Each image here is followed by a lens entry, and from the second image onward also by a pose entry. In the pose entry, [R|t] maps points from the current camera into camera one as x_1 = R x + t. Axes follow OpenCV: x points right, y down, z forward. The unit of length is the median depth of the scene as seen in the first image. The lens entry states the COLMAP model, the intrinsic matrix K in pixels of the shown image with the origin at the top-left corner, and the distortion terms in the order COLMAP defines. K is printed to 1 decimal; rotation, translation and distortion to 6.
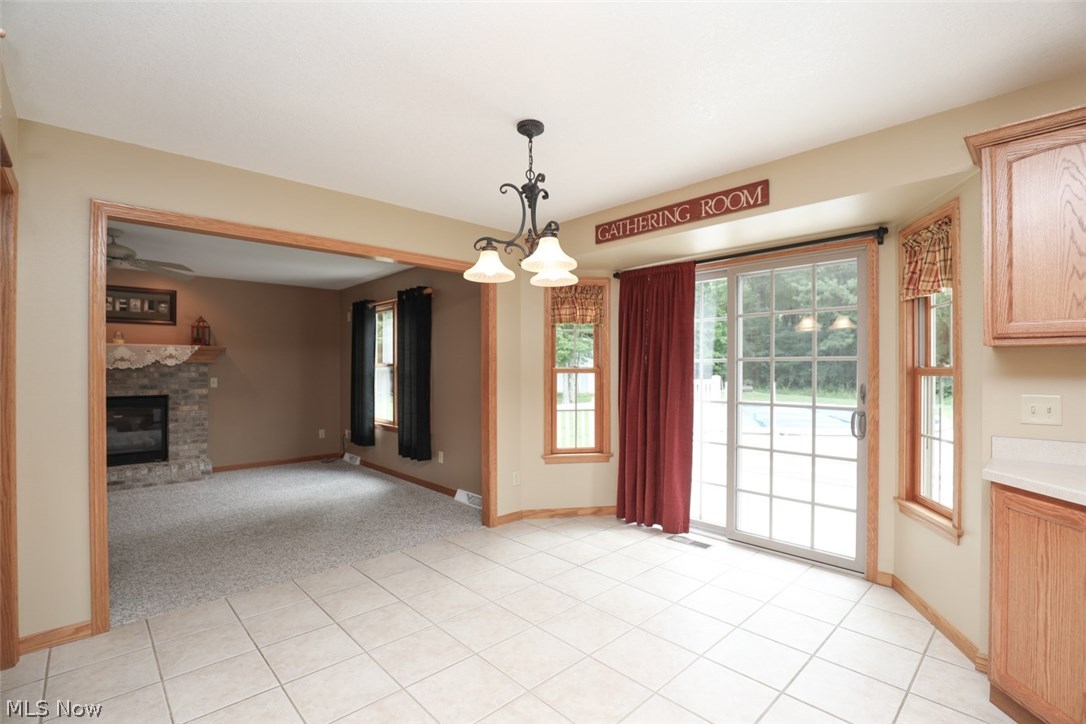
lens RADIAL K [[496.5, 0, 556.2], [0, 496.5, 367.4], [0, 0, 1]] dist [-0.026512, -0.000049]
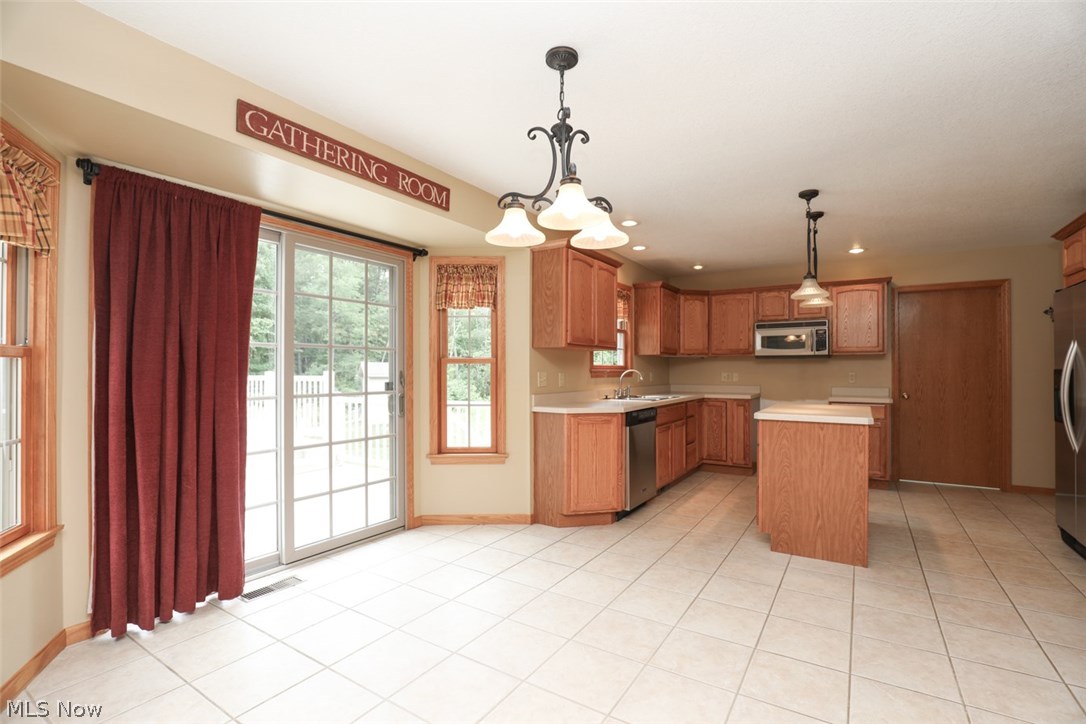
lens RADIAL K [[496.5, 0, 556.2], [0, 496.5, 367.4], [0, 0, 1]] dist [-0.026512, -0.000049]
pose [[-0.233029, 0.012197, 0.972393, -0.622515], [0.002051, 0.999925, -0.012051, 0.038416], [-0.972468, -0.000814, -0.233037, 0.864927]]
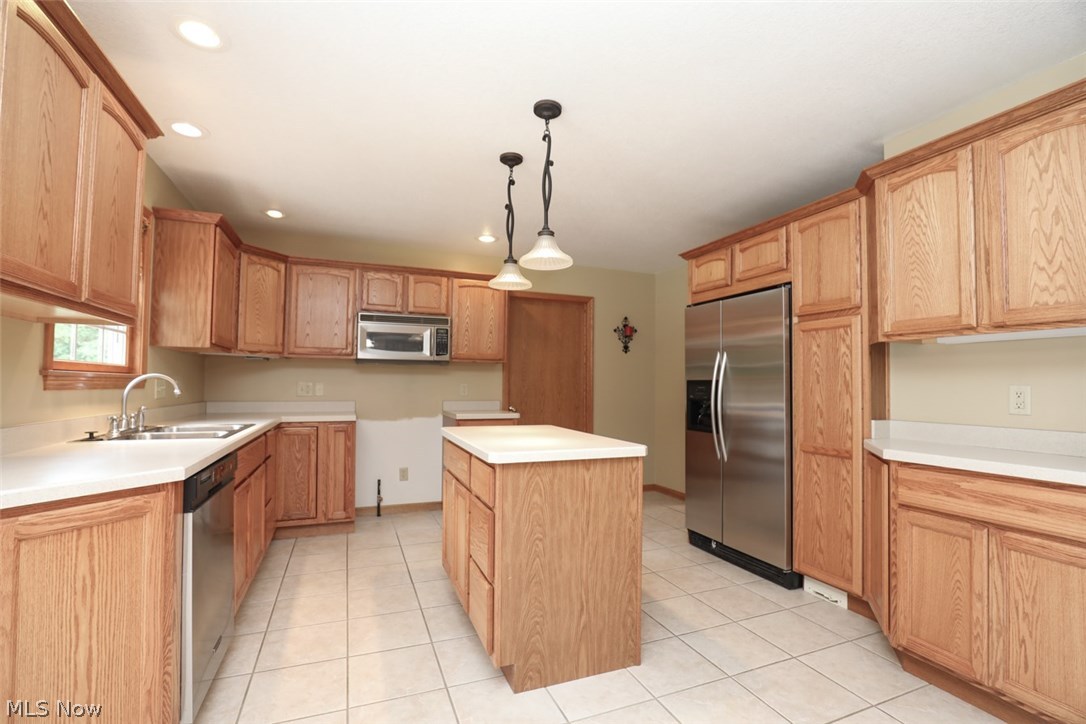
lens RADIAL K [[496.5, 0, 556.2], [0, 496.5, 367.4], [0, 0, 1]] dist [-0.026512, -0.000049]
pose [[-0.925614, 0.013100, 0.378243, 0.014079], [-0.000700, 0.999340, -0.036324, 0.044210], [-0.378469, -0.033887, -0.924994, 0.719588]]
